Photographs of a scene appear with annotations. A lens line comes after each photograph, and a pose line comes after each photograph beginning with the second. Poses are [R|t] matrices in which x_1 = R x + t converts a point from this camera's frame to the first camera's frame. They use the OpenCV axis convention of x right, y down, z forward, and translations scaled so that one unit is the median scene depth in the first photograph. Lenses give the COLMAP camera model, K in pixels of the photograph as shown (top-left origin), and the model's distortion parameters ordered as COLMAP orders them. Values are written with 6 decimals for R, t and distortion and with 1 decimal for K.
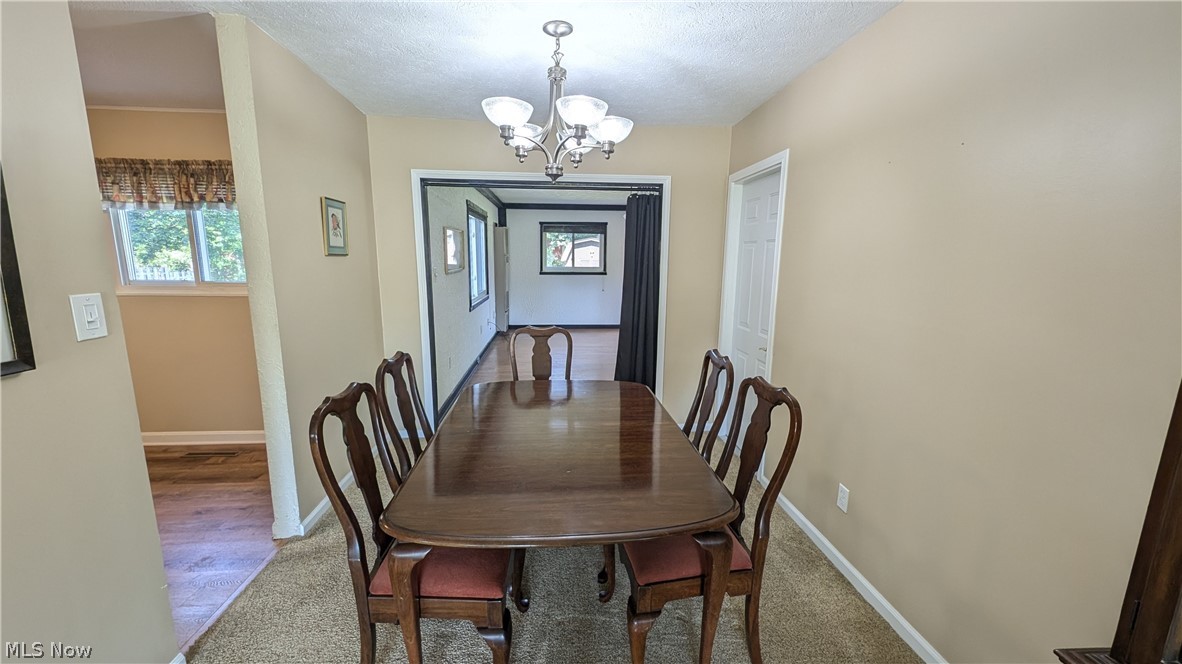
lens RADIAL K [[446.3, 0, 591.0], [0, 446.3, 332.0], [0, 0, 1]] dist [0.001890, 0.000074]
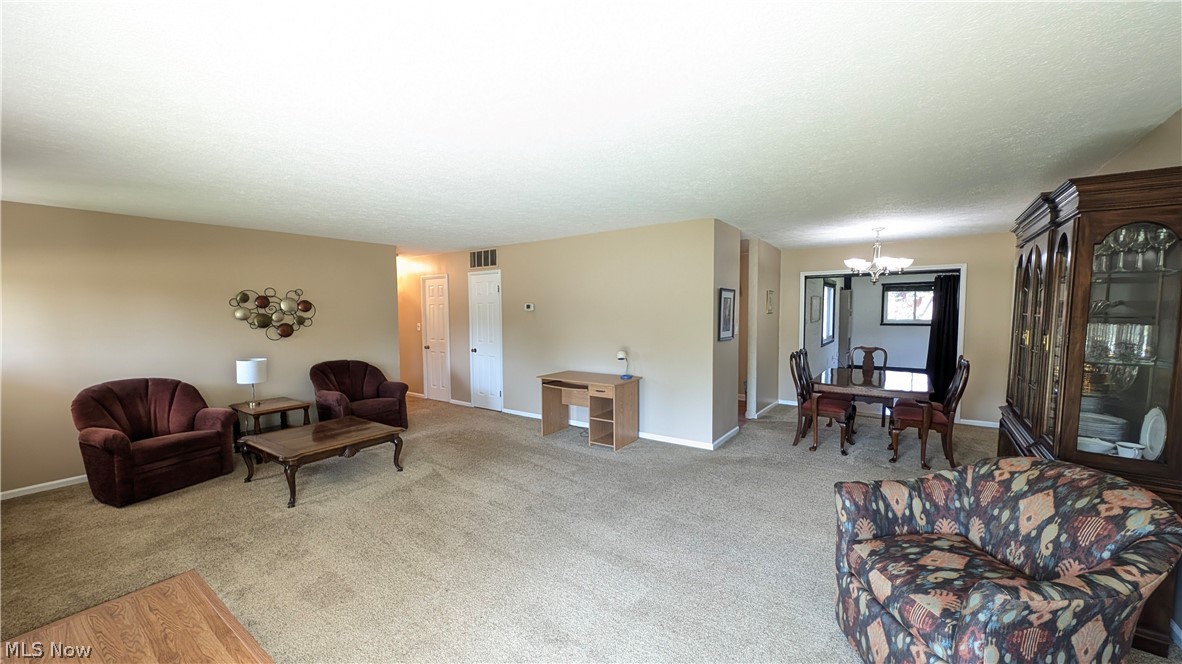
lens RADIAL K [[446.3, 0, 591.0], [0, 446.3, 332.0], [0, 0, 1]] dist [0.001890, 0.000074]
pose [[0.759754, 0.019948, -0.649904, 0.112340], [-0.096267, 0.991965, -0.082091, 0.093644], [0.643044, 0.124933, 0.755570, -0.612855]]
